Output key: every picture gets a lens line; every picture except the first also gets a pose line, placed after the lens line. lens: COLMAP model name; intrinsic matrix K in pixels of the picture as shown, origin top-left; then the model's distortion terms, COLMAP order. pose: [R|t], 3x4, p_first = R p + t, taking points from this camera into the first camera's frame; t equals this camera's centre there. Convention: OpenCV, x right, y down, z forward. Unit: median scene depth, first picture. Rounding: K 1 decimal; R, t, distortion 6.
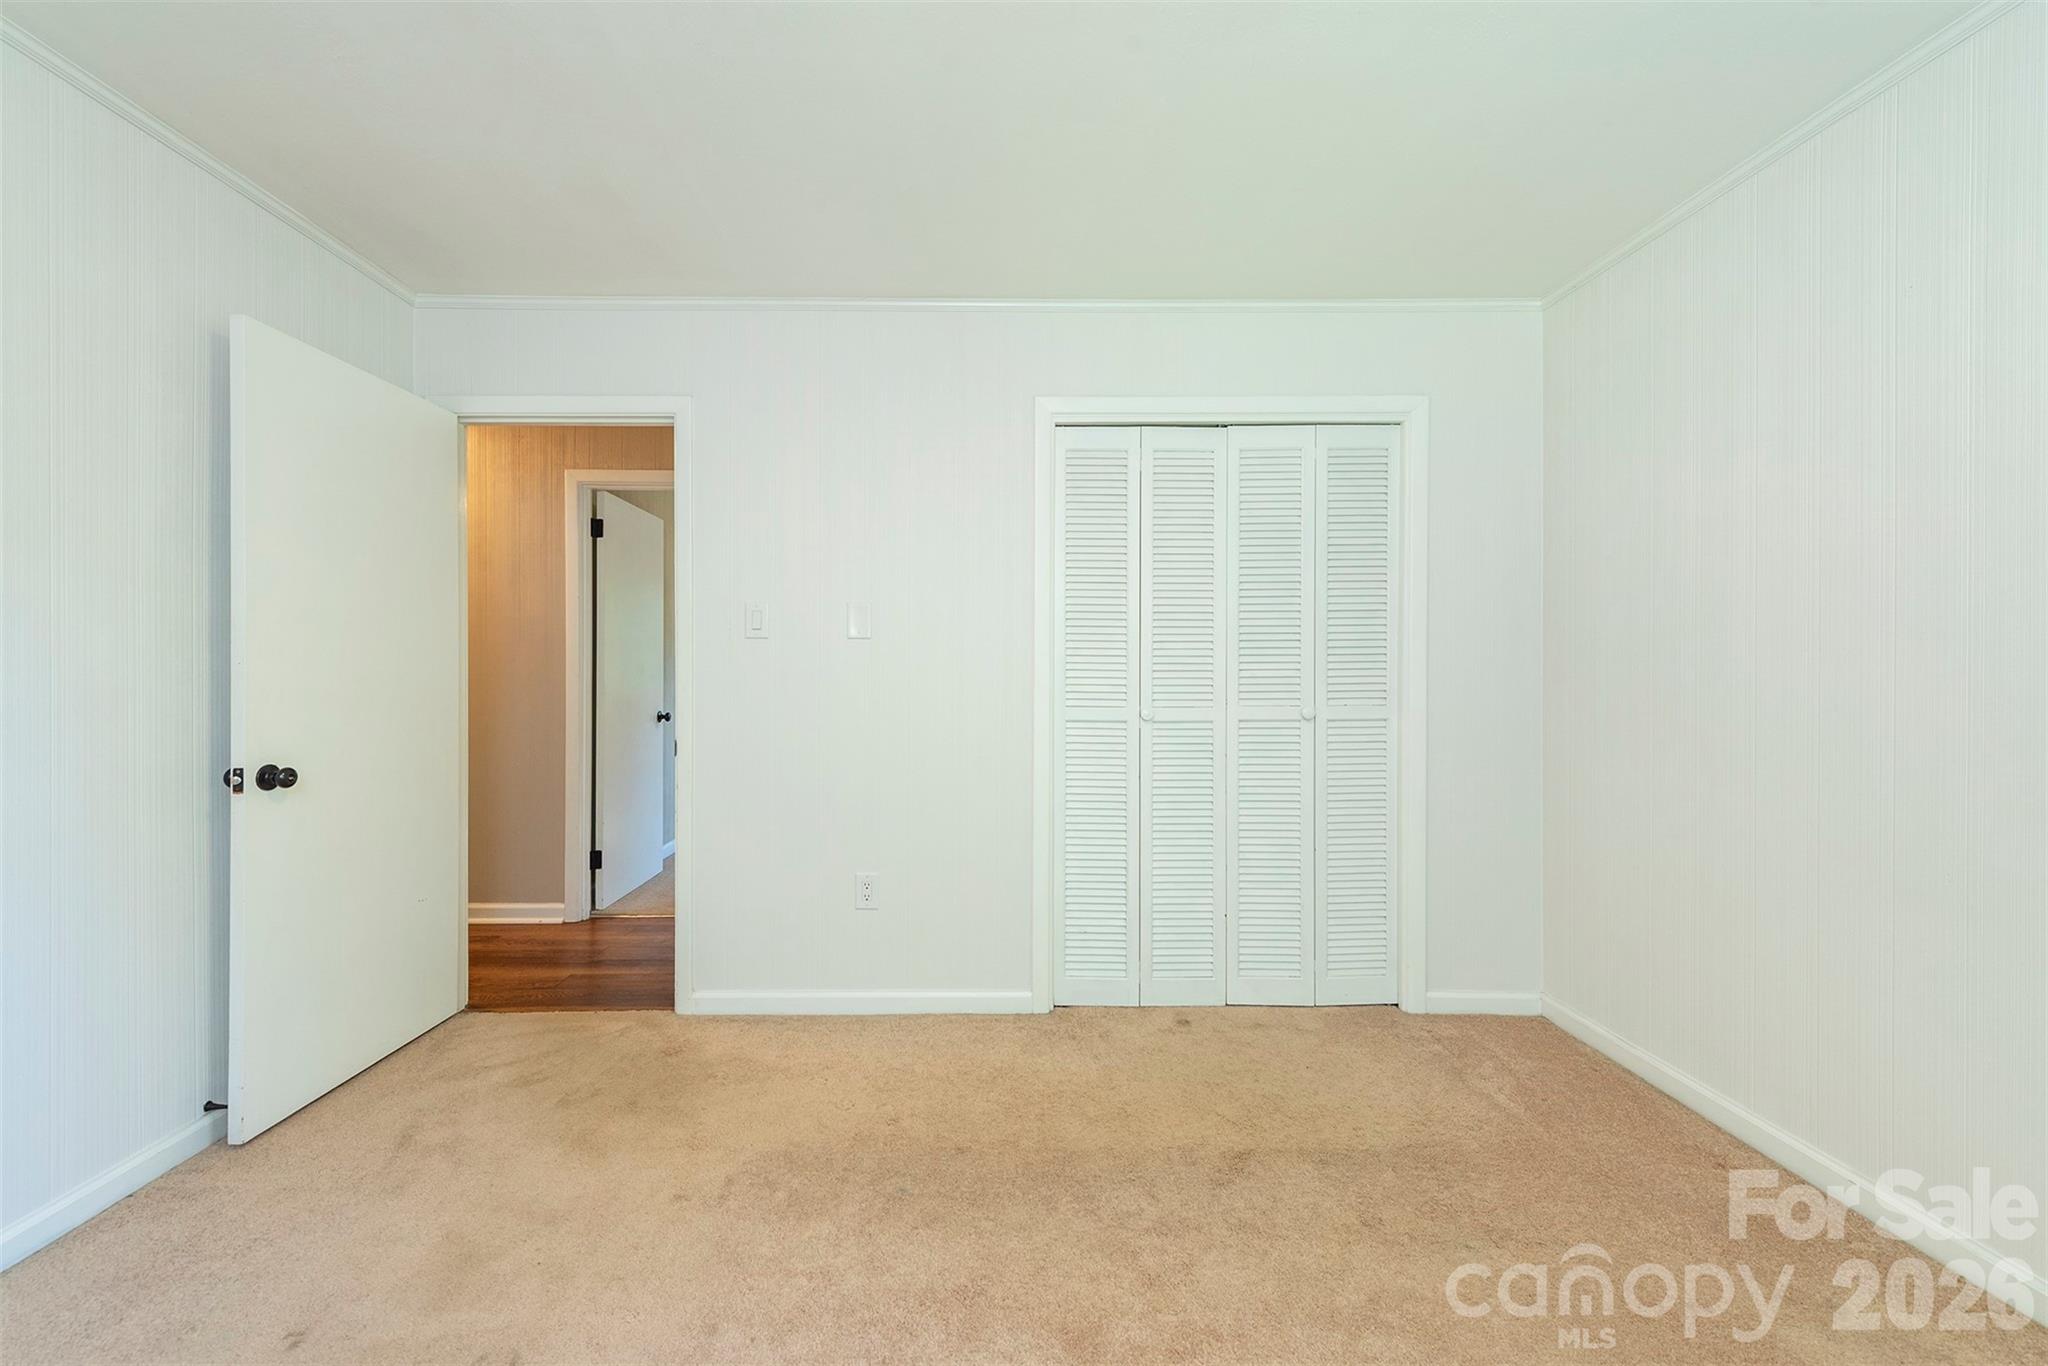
lens RADIAL K [[815.2, 0, 1027.7], [0, 815.2, 677.9], [0, 0, 1]] dist [0.009782, -0.002375]
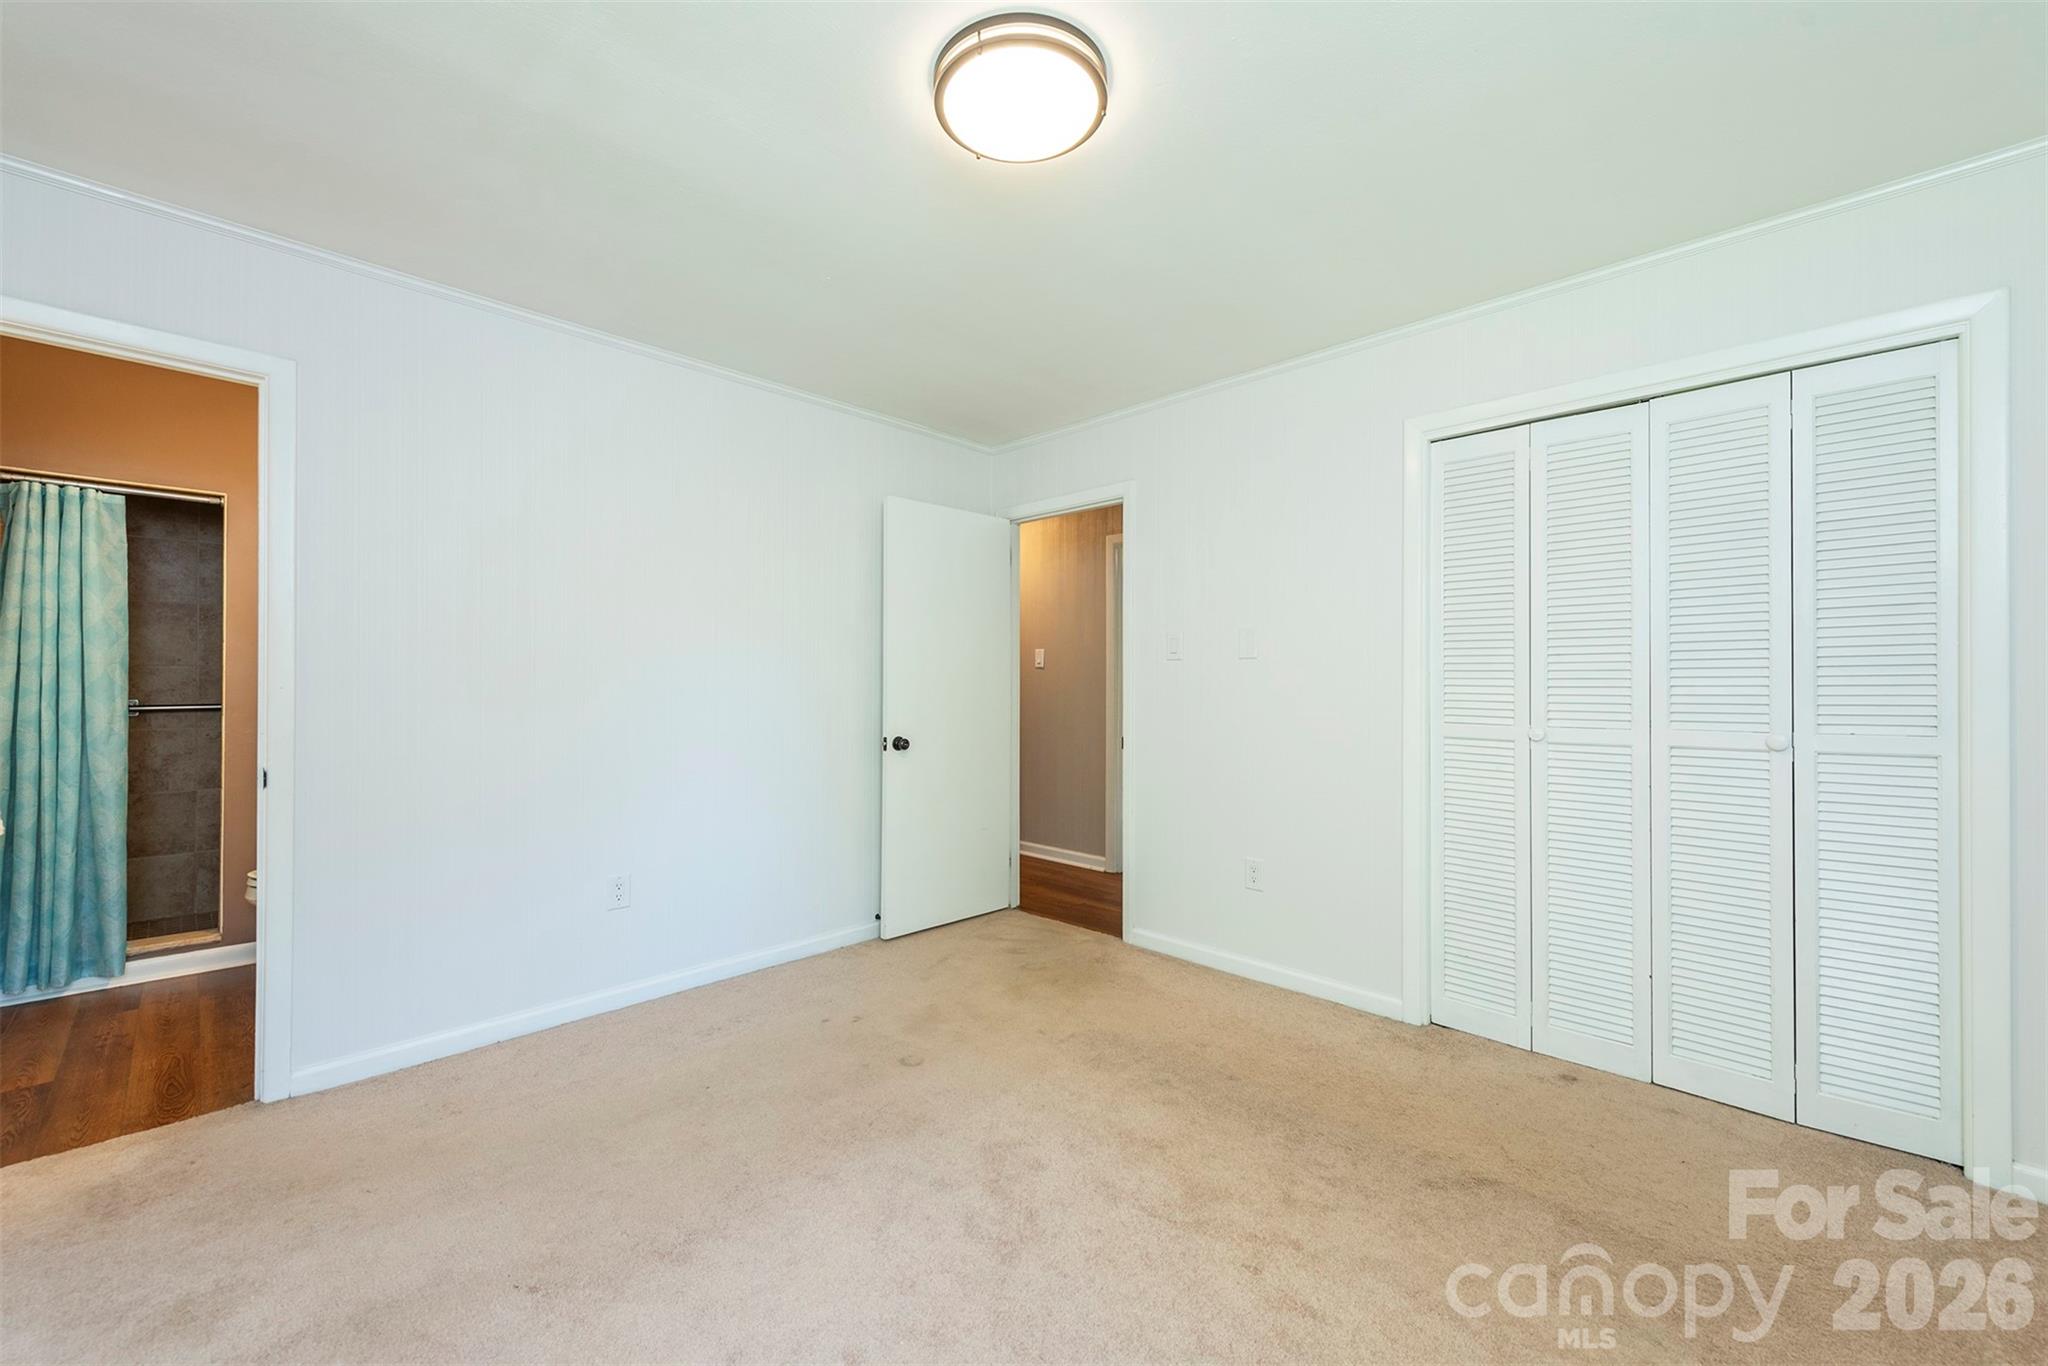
lens RADIAL K [[815.2, 0, 1023.2], [0, 815.2, 685.1], [0, 0, 1]] dist [0.009782, -0.002375]
pose [[0.709610, 0.002722, -0.704589, 0.397893], [-0.007229, 0.999968, -0.003418, -0.003544], [0.704558, 0.007519, 0.709607, -0.067472]]
